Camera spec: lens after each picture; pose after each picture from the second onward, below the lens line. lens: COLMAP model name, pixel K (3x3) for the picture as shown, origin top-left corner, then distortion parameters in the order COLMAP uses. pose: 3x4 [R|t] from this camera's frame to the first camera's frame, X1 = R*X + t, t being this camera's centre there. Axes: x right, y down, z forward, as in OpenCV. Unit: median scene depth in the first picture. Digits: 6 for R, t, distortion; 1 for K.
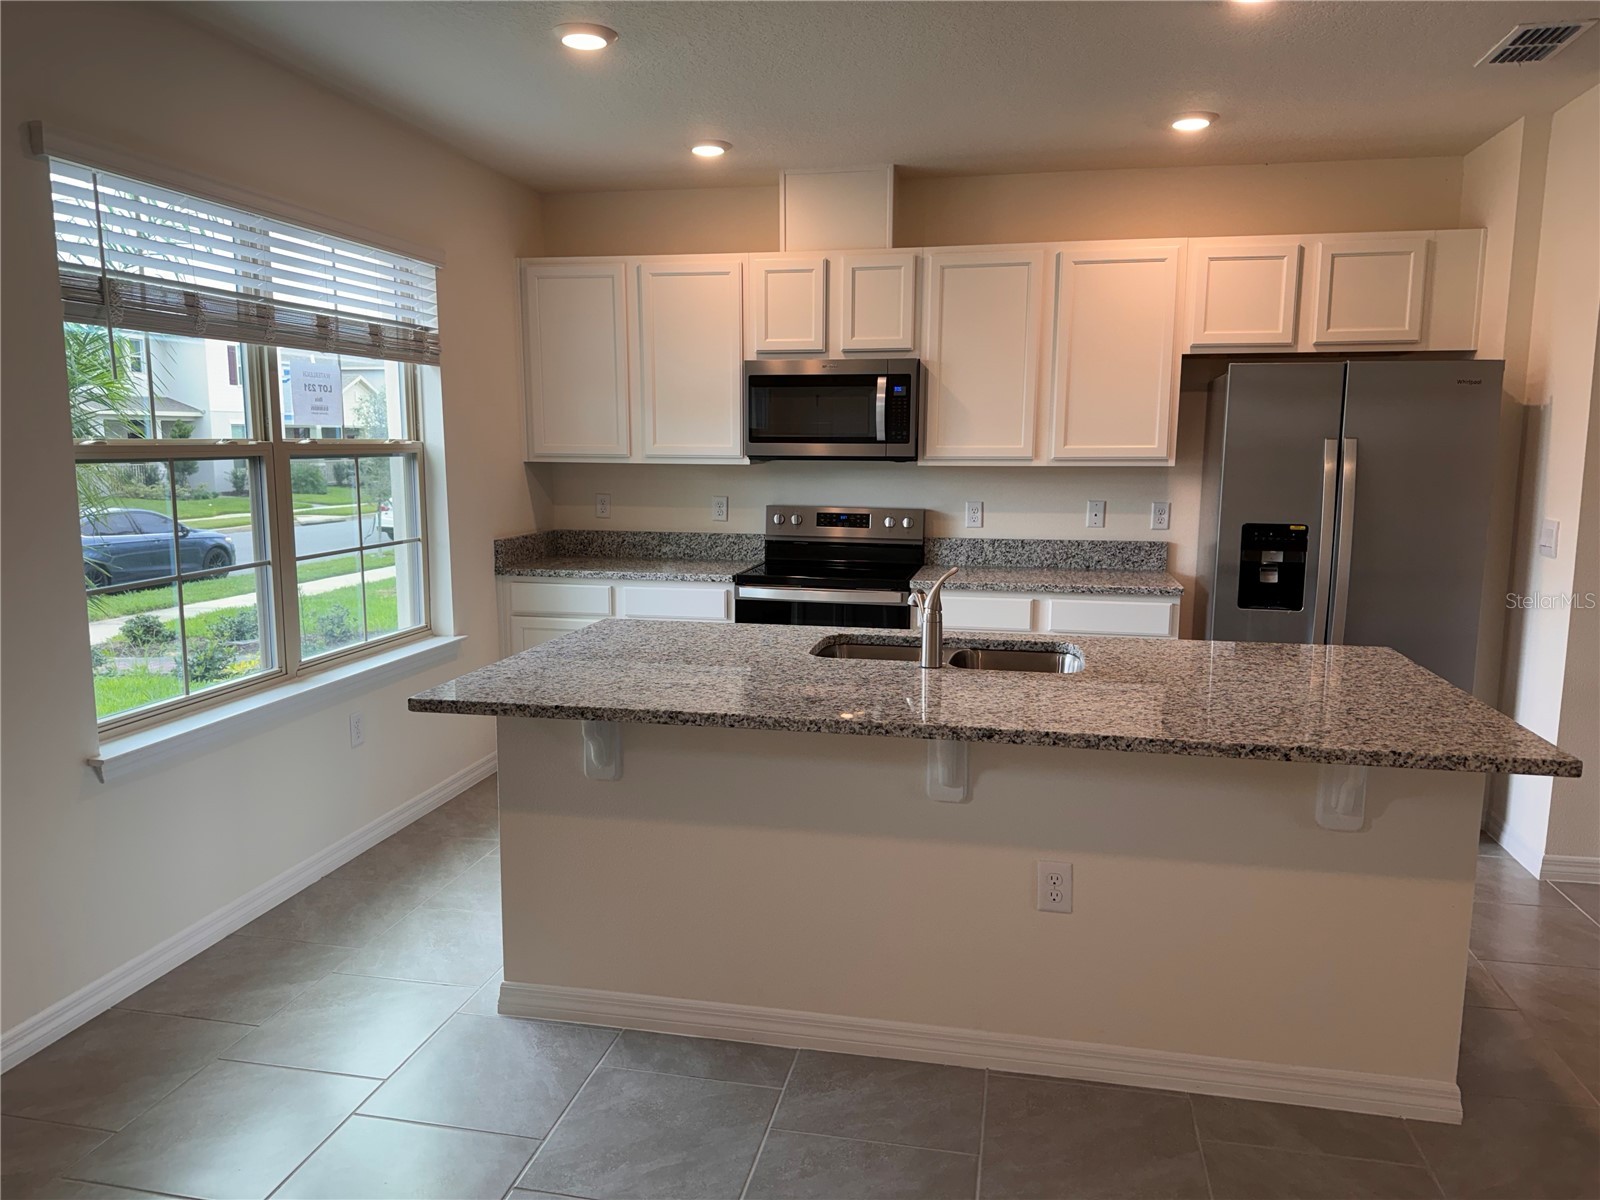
lens RADIAL K [[1119.4, 0, 805.9], [0, 1119.4, 608.3], [0, 0, 1]] dist [0.072914, -0.097874]
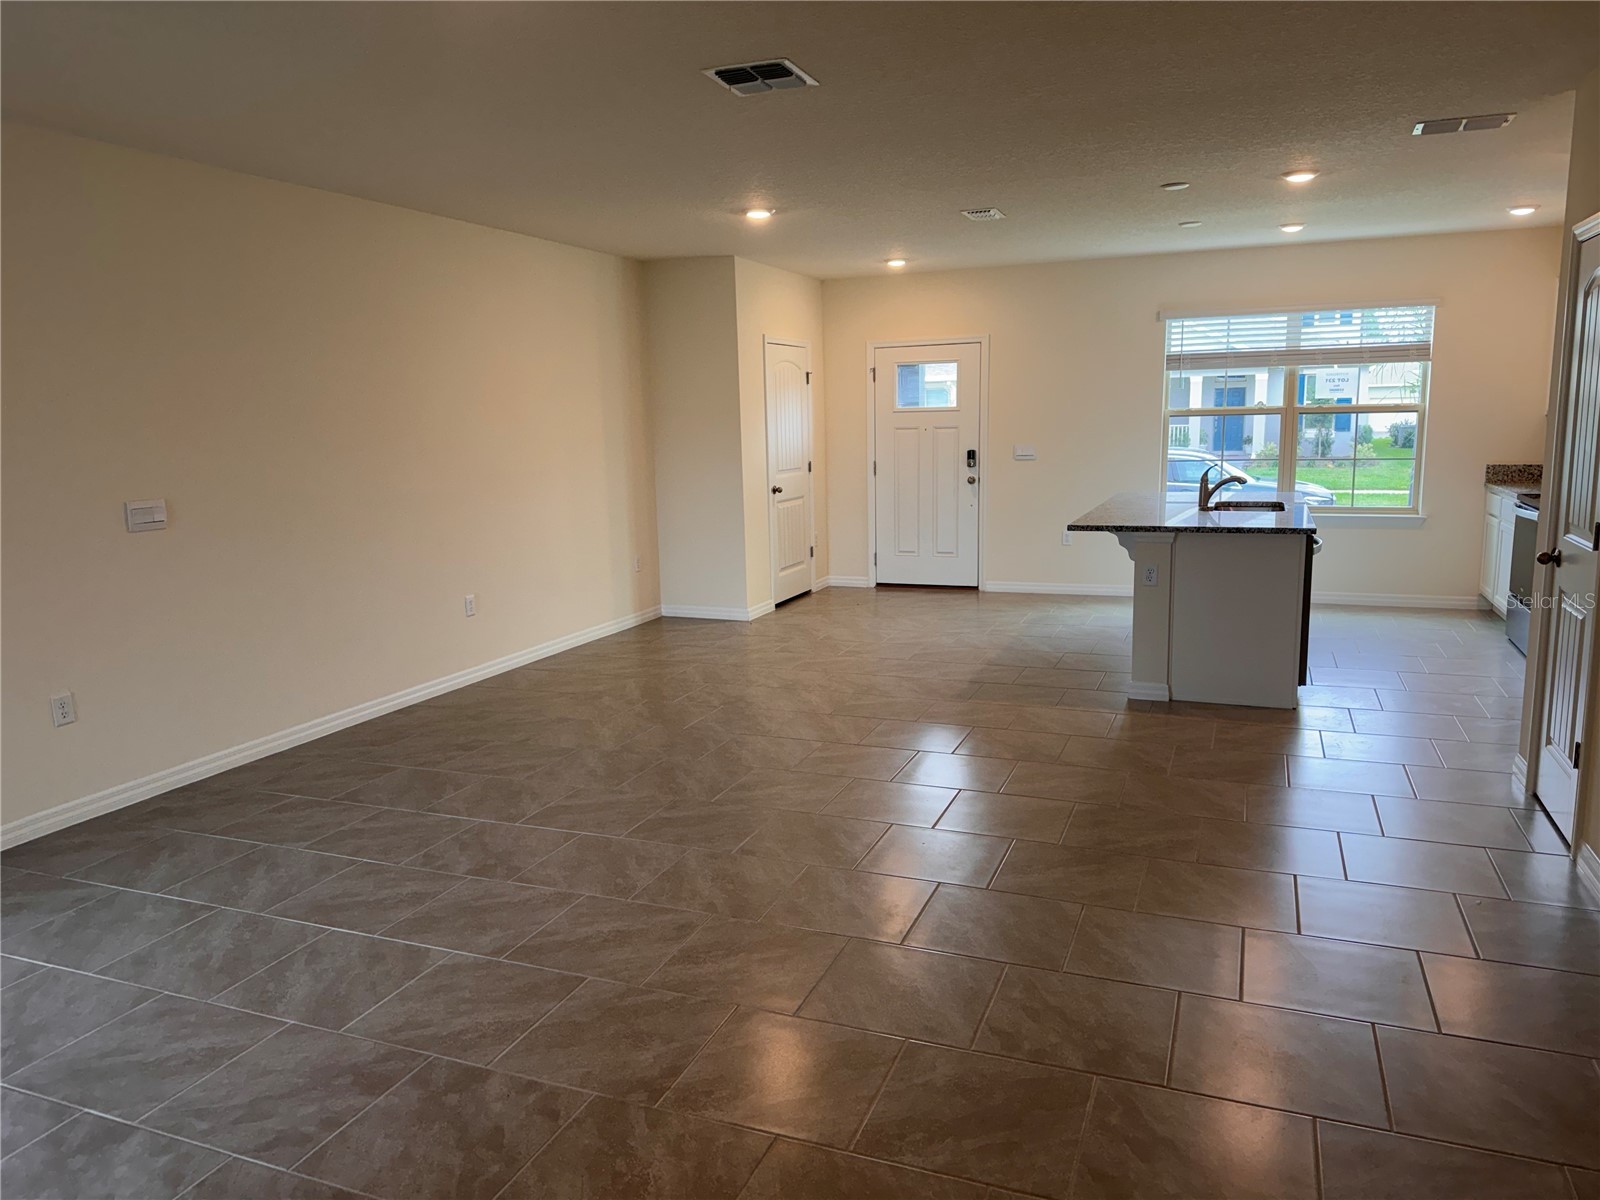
lens RADIAL K [[1119.4, 0, 788.8], [0, 1119.4, 600.7], [0, 0, 1]] dist [0.072914, -0.097874]
pose [[-0.191096, 0.160997, -0.968278, 1.591773], [-0.120237, 0.975189, 0.185876, -0.055015], [0.974179, 0.151943, -0.166997, 0.355664]]
